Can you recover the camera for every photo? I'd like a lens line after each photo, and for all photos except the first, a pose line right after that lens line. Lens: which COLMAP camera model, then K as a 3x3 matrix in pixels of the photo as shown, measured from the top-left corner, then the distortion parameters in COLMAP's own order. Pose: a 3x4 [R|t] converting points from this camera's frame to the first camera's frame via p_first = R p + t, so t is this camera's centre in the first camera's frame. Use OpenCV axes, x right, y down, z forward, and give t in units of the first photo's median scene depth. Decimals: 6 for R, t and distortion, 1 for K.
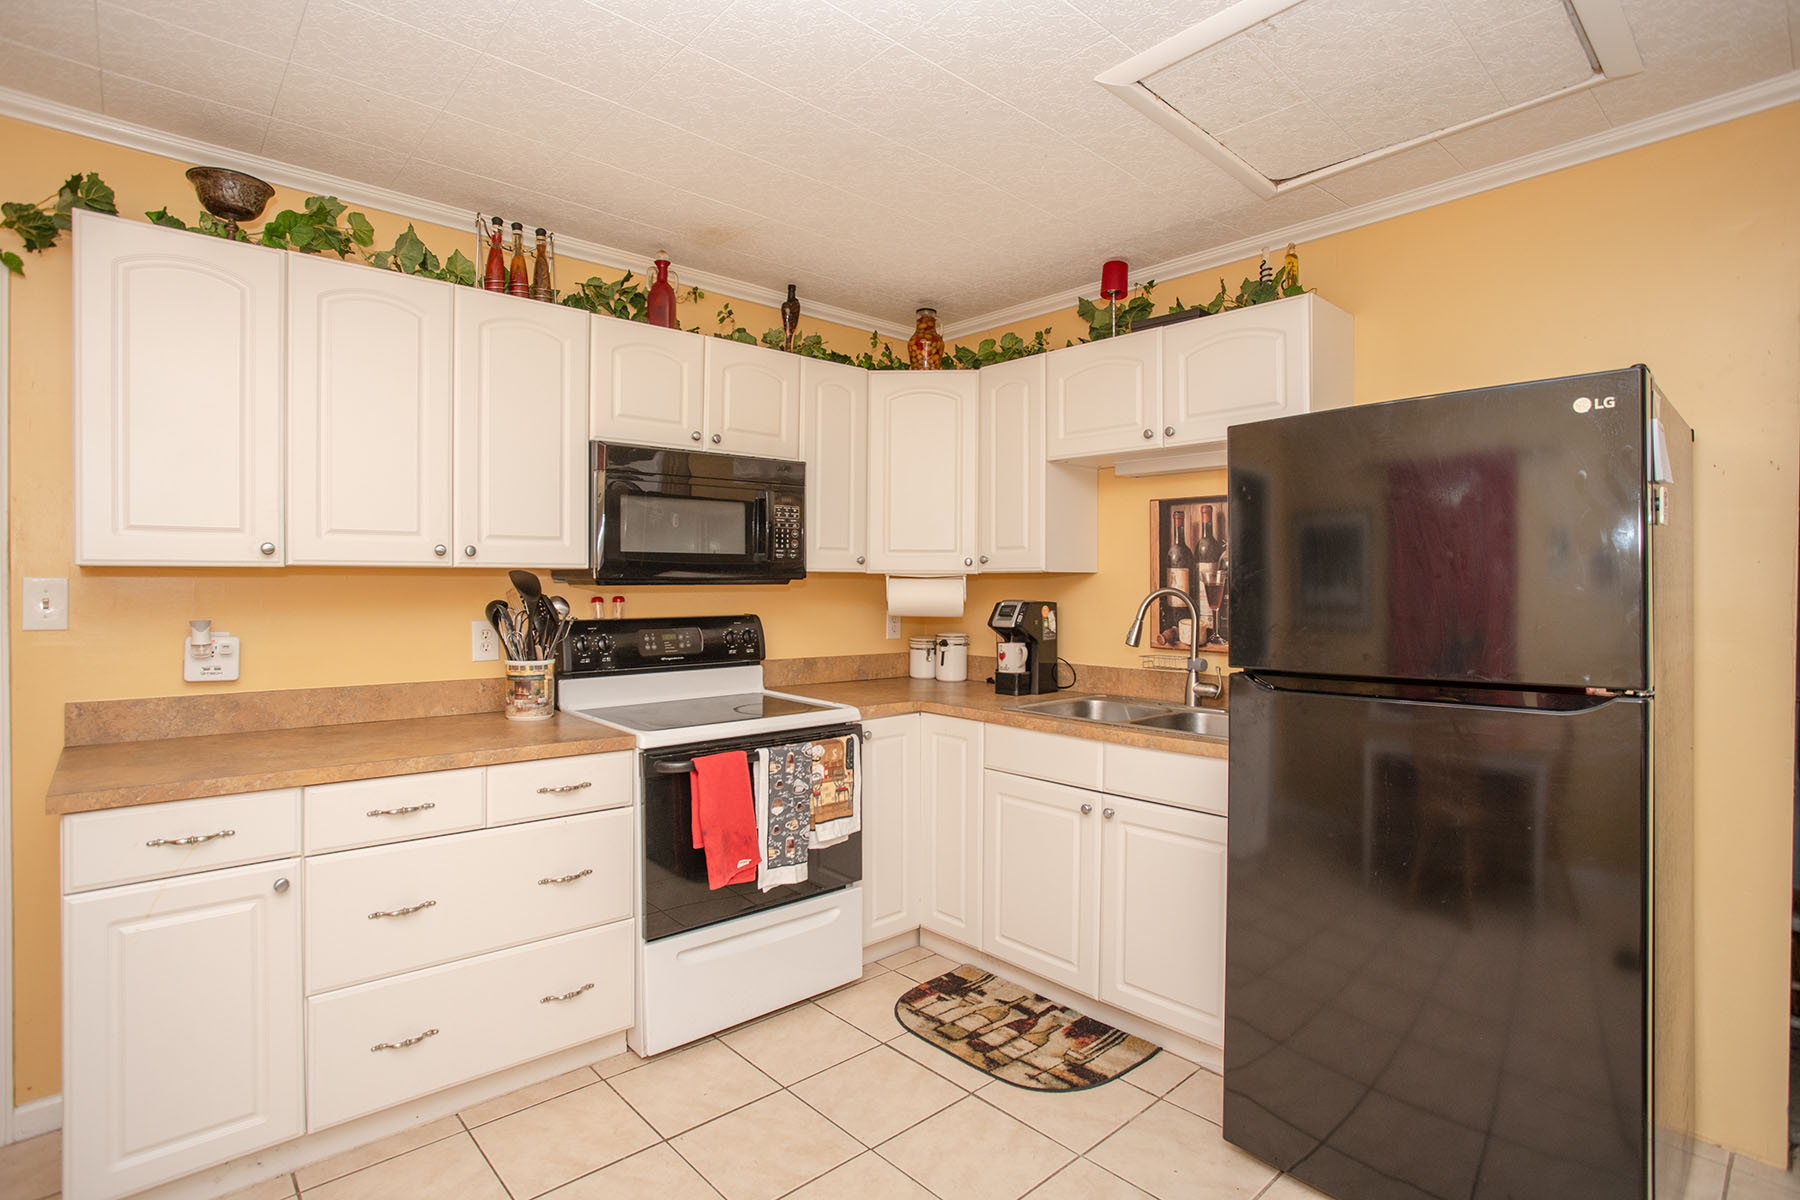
lens RADIAL K [[899.9, 0, 886.8], [0, 899.9, 585.8], [0, 0, 1]] dist [-0.057984, 0.023234]
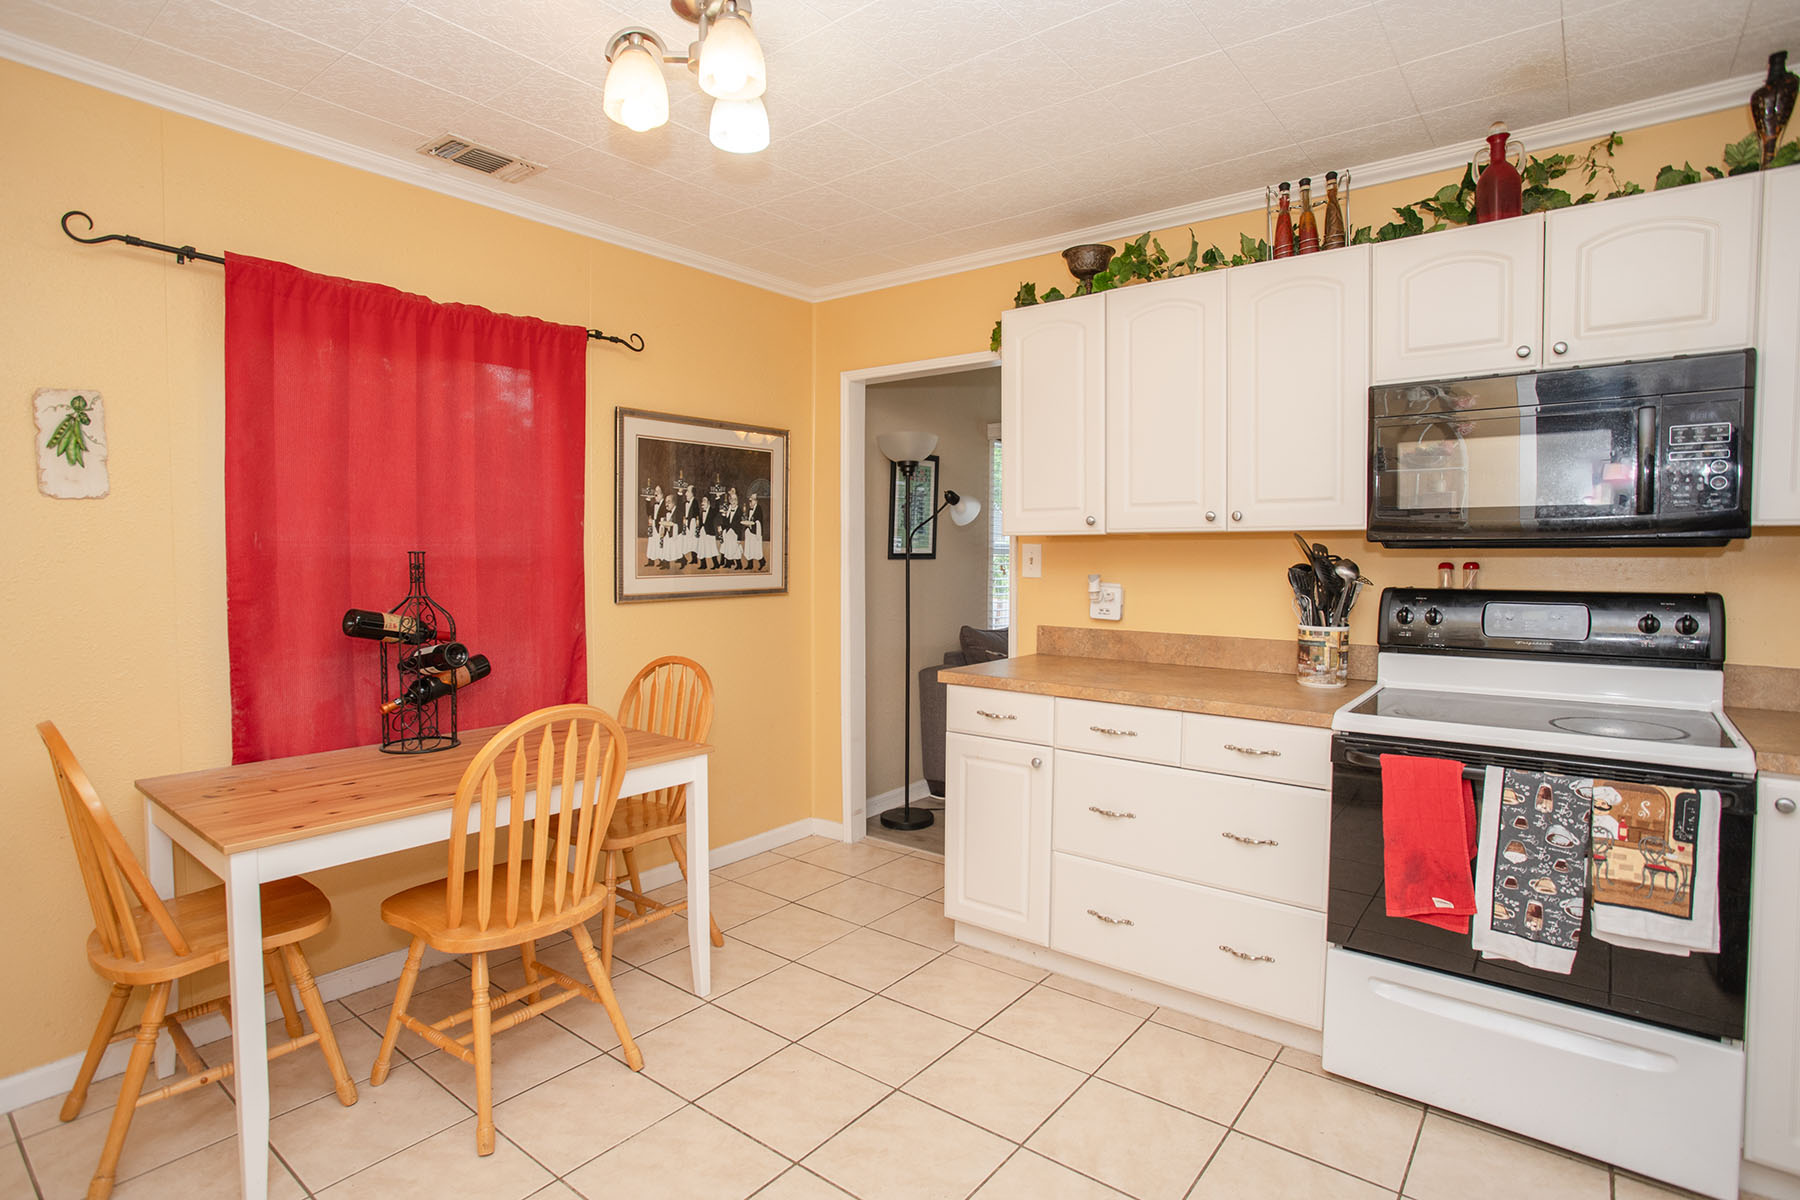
lens RADIAL K [[899.9, 0, 904.0], [0, 899.9, 589.0], [0, 0, 1]] dist [-0.057984, 0.023234]
pose [[0.177799, 0.037443, -0.983354, 0.474754], [-0.002422, 0.999290, 0.037611, 0.008110], [0.984064, -0.004305, 0.177764, 0.384101]]
